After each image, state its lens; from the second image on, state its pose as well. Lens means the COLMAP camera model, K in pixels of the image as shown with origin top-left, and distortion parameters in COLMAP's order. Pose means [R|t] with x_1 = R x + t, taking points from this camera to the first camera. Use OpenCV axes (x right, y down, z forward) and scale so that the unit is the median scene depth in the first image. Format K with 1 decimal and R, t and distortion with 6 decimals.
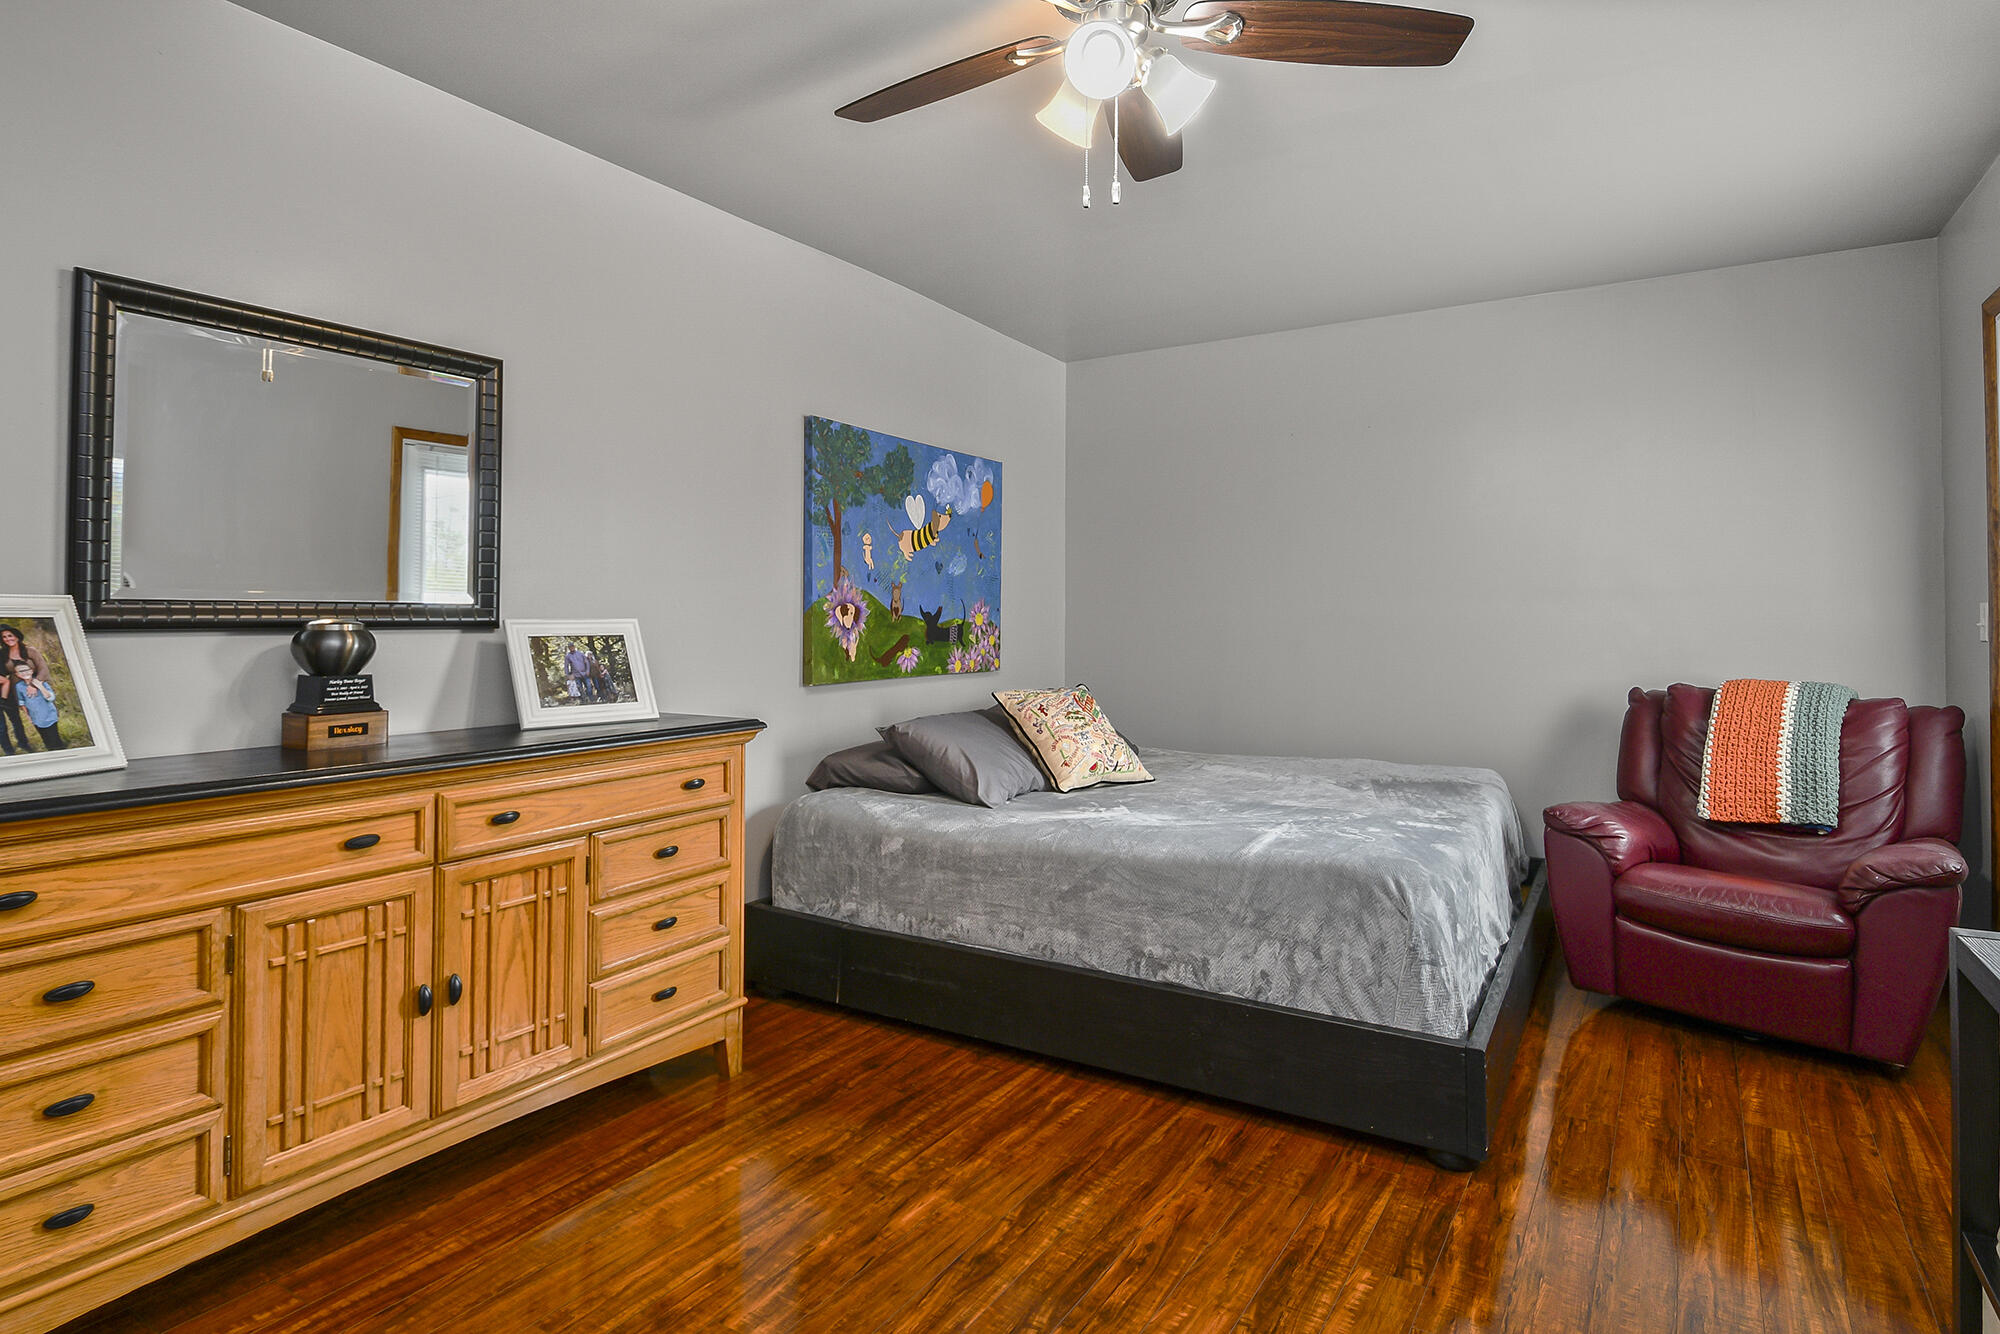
lens RADIAL K [[1035.7, 0, 998.9], [0, 1035.7, 642.0], [0, 0, 1]] dist [0.021965, -0.024268]
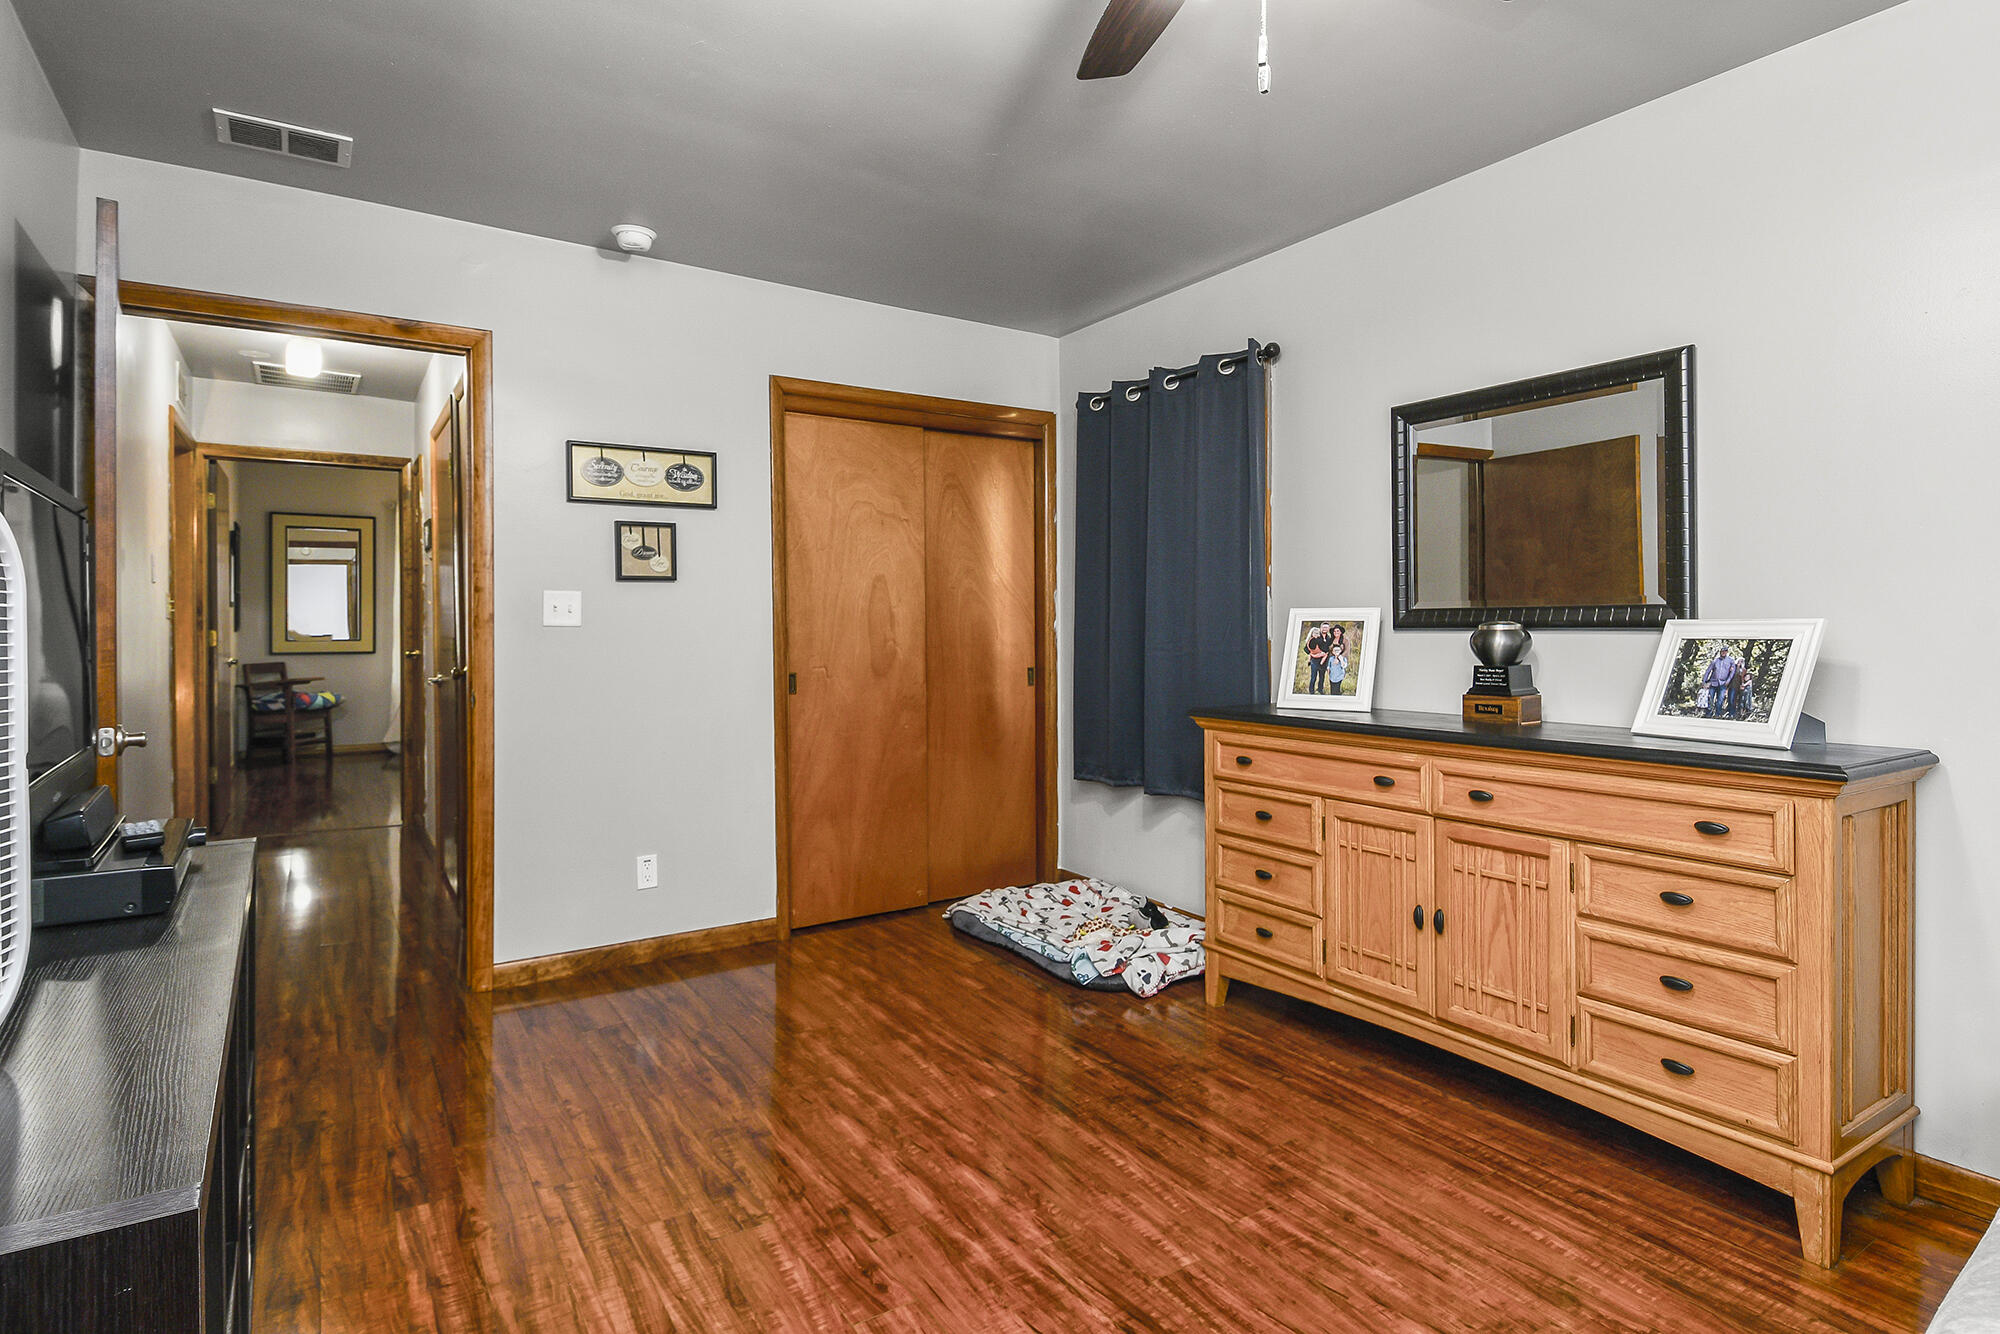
lens RADIAL K [[1035.7, 0, 998.9], [0, 1035.7, 642.0], [0, 0, 1]] dist [0.021965, -0.024268]
pose [[-0.418758, 0.022628, -0.907816, 0.765139], [-0.009328, 0.999530, 0.029217, -0.027936], [0.908050, 0.020703, -0.418350, 0.976184]]
